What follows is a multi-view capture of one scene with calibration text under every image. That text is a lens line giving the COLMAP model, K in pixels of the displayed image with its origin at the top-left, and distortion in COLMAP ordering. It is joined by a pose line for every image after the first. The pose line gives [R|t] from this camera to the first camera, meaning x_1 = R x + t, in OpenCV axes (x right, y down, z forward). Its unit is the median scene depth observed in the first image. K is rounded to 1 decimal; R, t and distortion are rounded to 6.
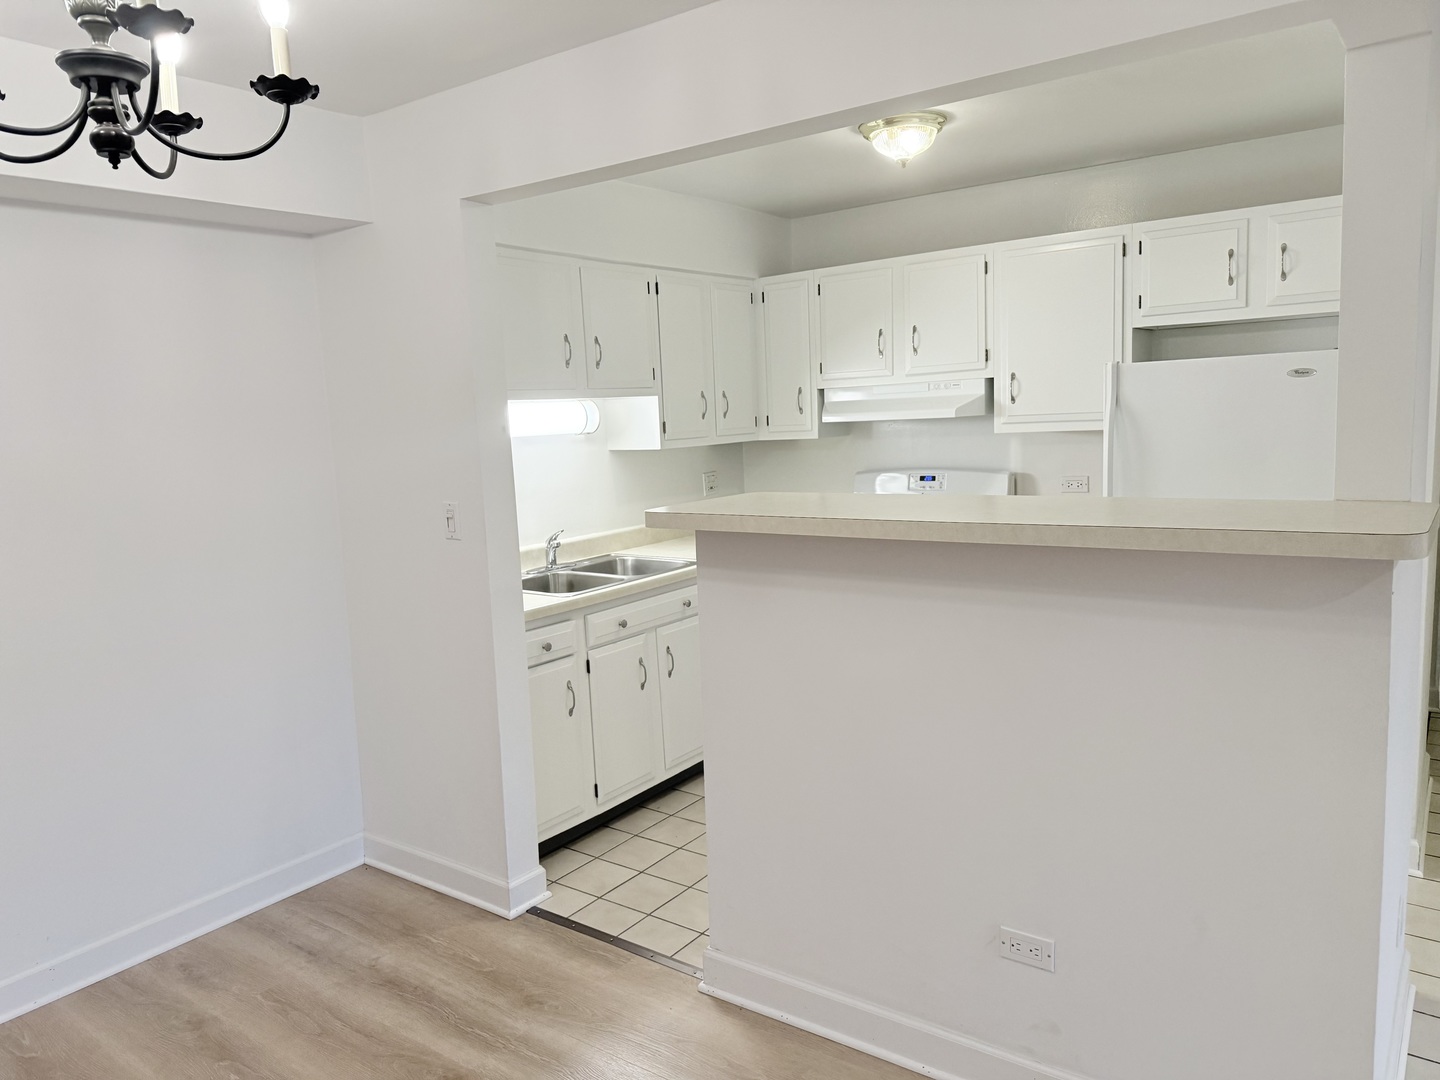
lens RADIAL K [[1013.7, 0, 719.0], [0, 1013.7, 532.5], [0, 0, 1]] dist [0.152171, -0.247096]
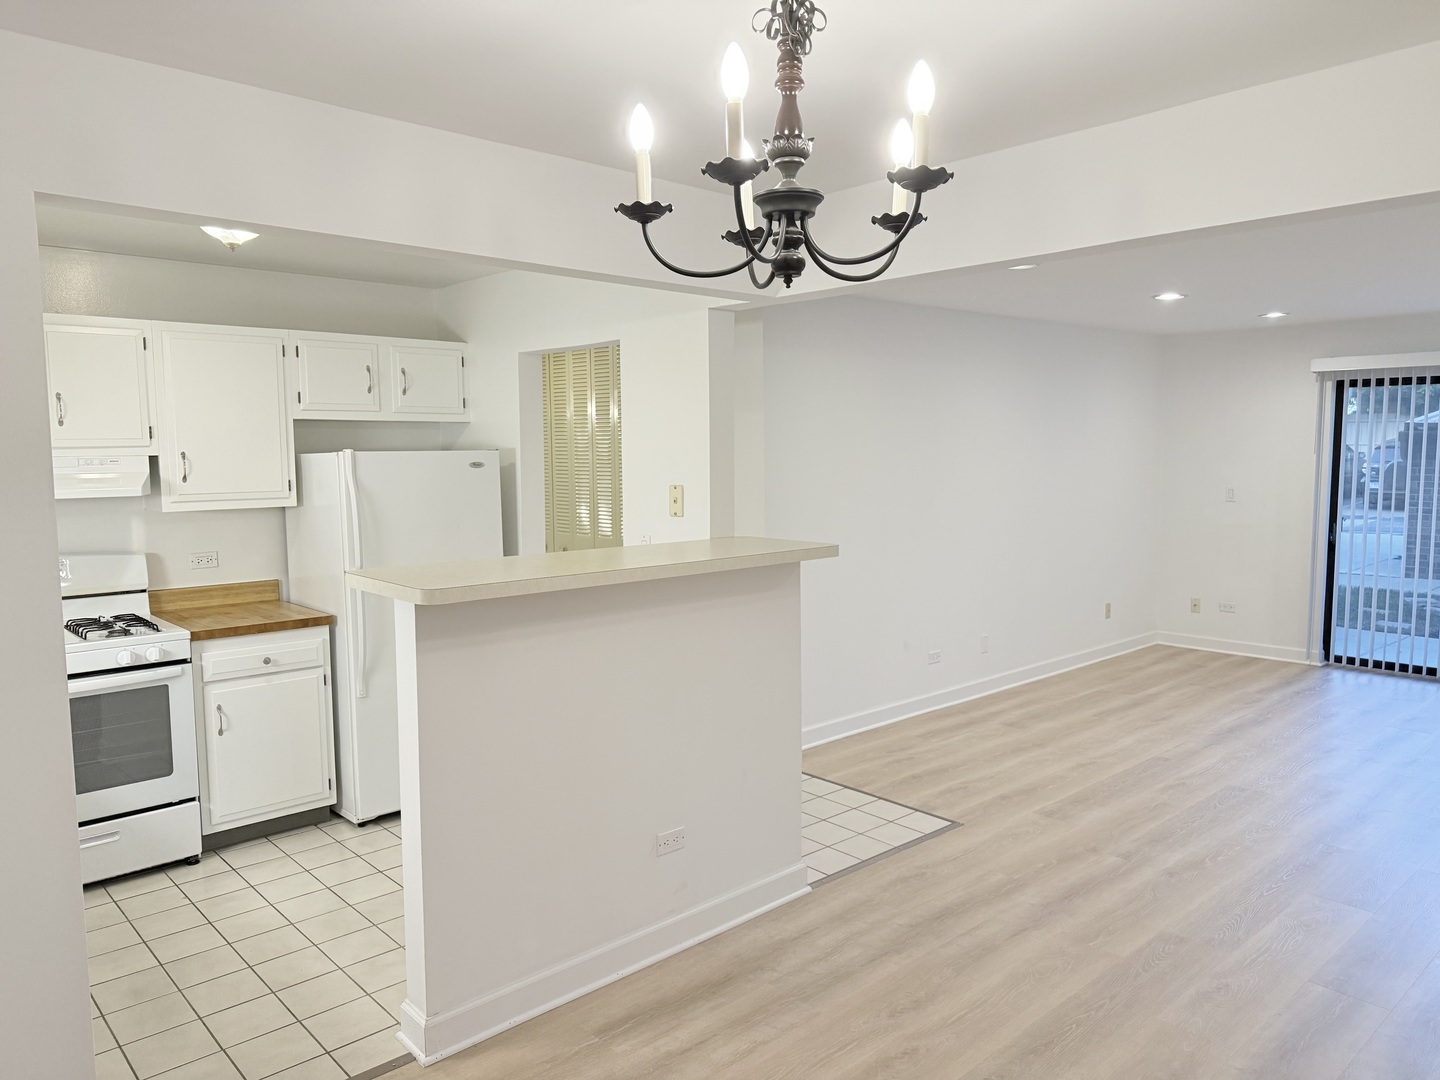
lens RADIAL K [[1009.8, 0, 720.0], [0, 1009.8, 540.0], [0, 0, 1]] dist [0.088477, -0.191030]
pose [[0.194831, -0.048893, 0.979617, -0.573174], [0.112649, 0.993263, 0.027170, -0.037616], [-0.974346, 0.105060, 0.199027, 0.297035]]
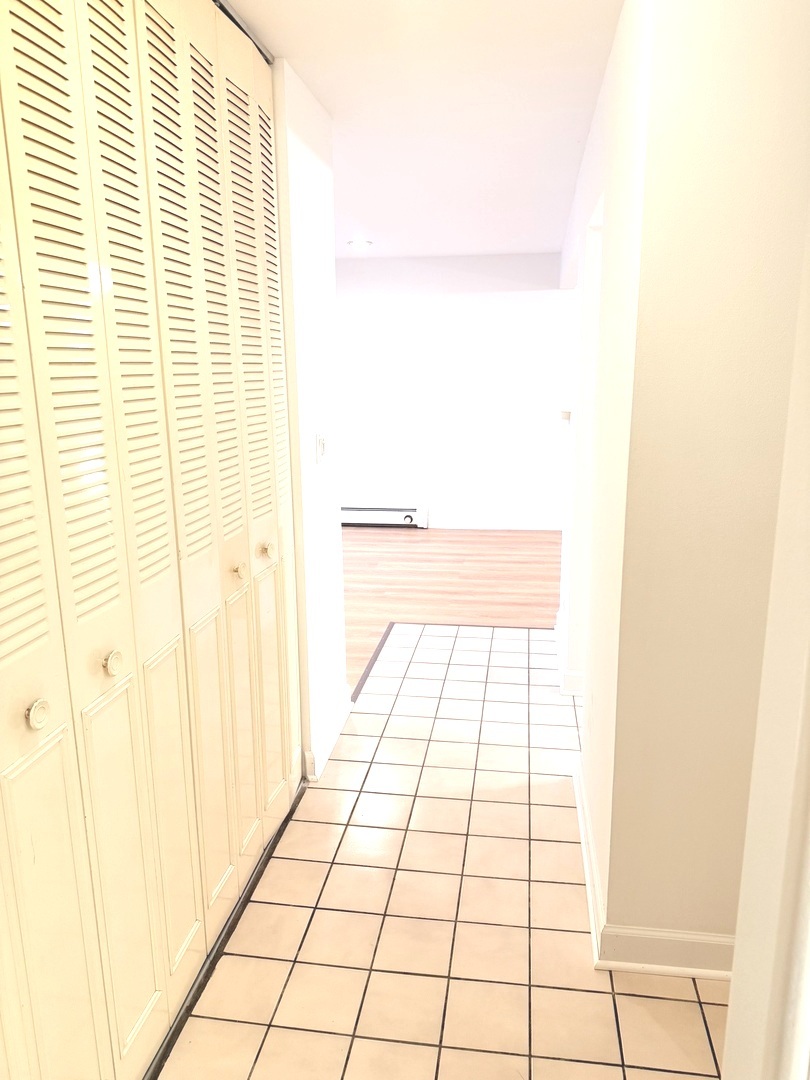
lens RADIAL K [[760.3, 0, 405.0], [0, 760.3, 540.0], [0, 0, 1]] dist [0.152171, -0.247096]
pose [[-0.885820, 0.153338, -0.437962, 0.887429], [-0.006333, 0.939741, 0.341829, -0.173614], [0.463986, 0.305572, -0.831470, 1.153373]]
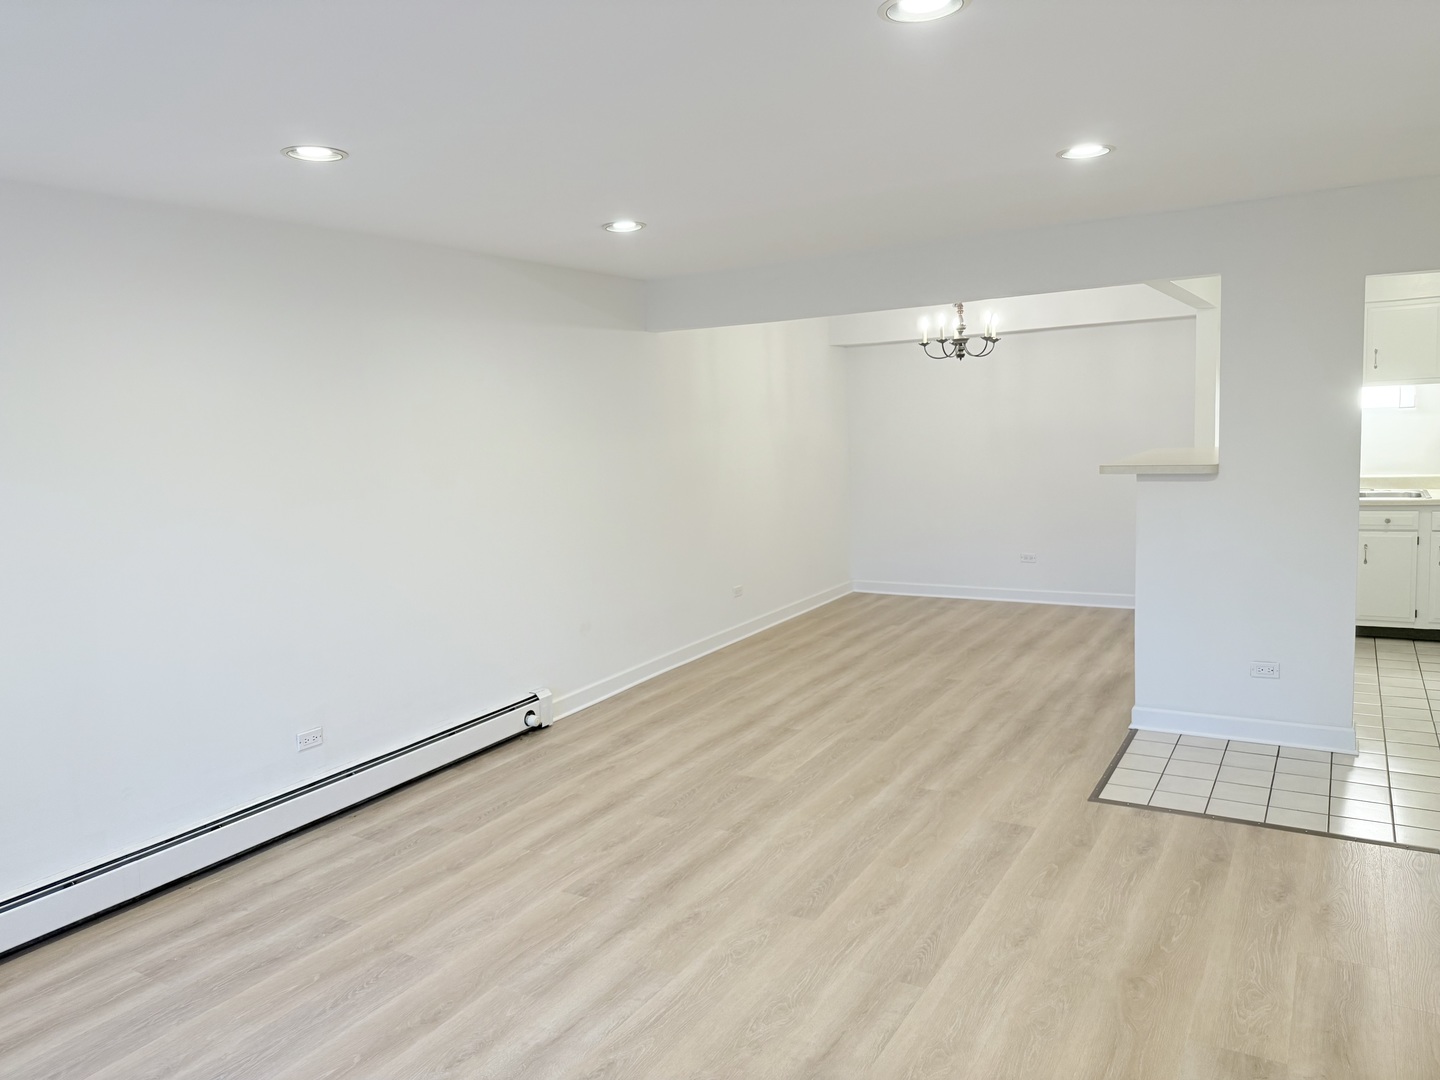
lens RADIAL K [[1013.7, 0, 719.0], [0, 1013.7, 532.5], [0, 0, 1]] dist [0.152171, -0.247096]
pose [[0.089606, 0.162098, -0.982698, 1.342593], [-0.075968, 0.984905, 0.155535, -0.075044], [0.993076, 0.060717, 0.100568, -0.167013]]
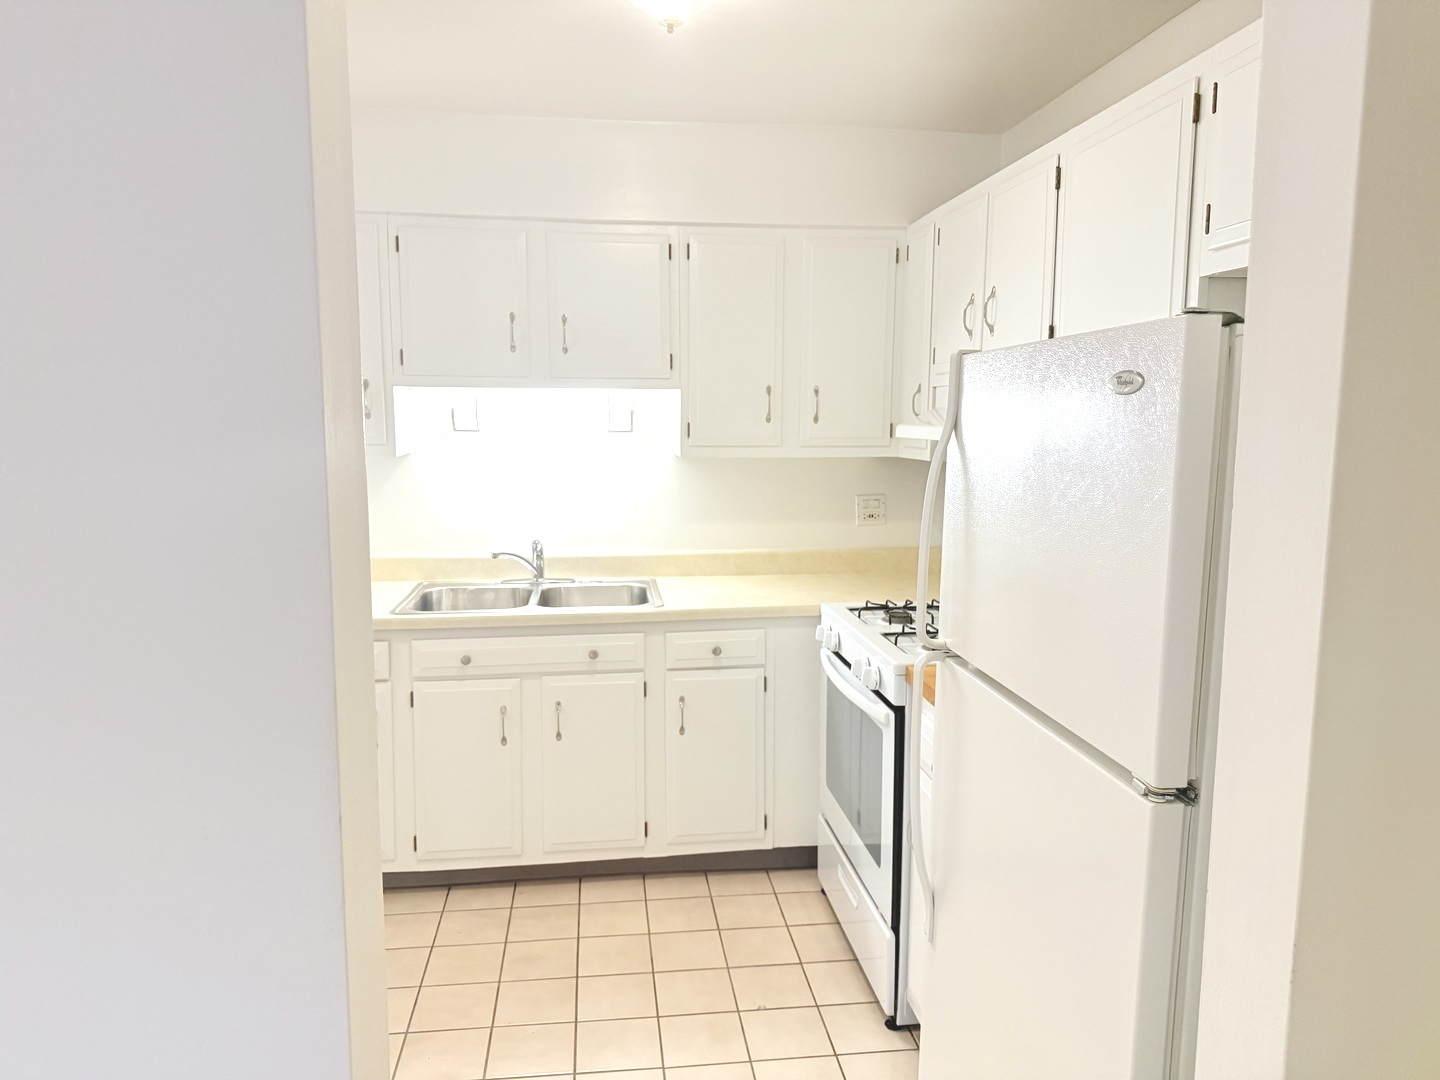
lens RADIAL K [[1013.7, 0, 719.0], [0, 1013.7, 532.5], [0, 0, 1]] dist [0.152171, -0.247096]
pose [[0.687190, 0.132763, -0.714244, 0.546398], [-0.123522, 0.990197, 0.065213, -0.080765], [0.715900, 0.043411, 0.696852, 0.483646]]
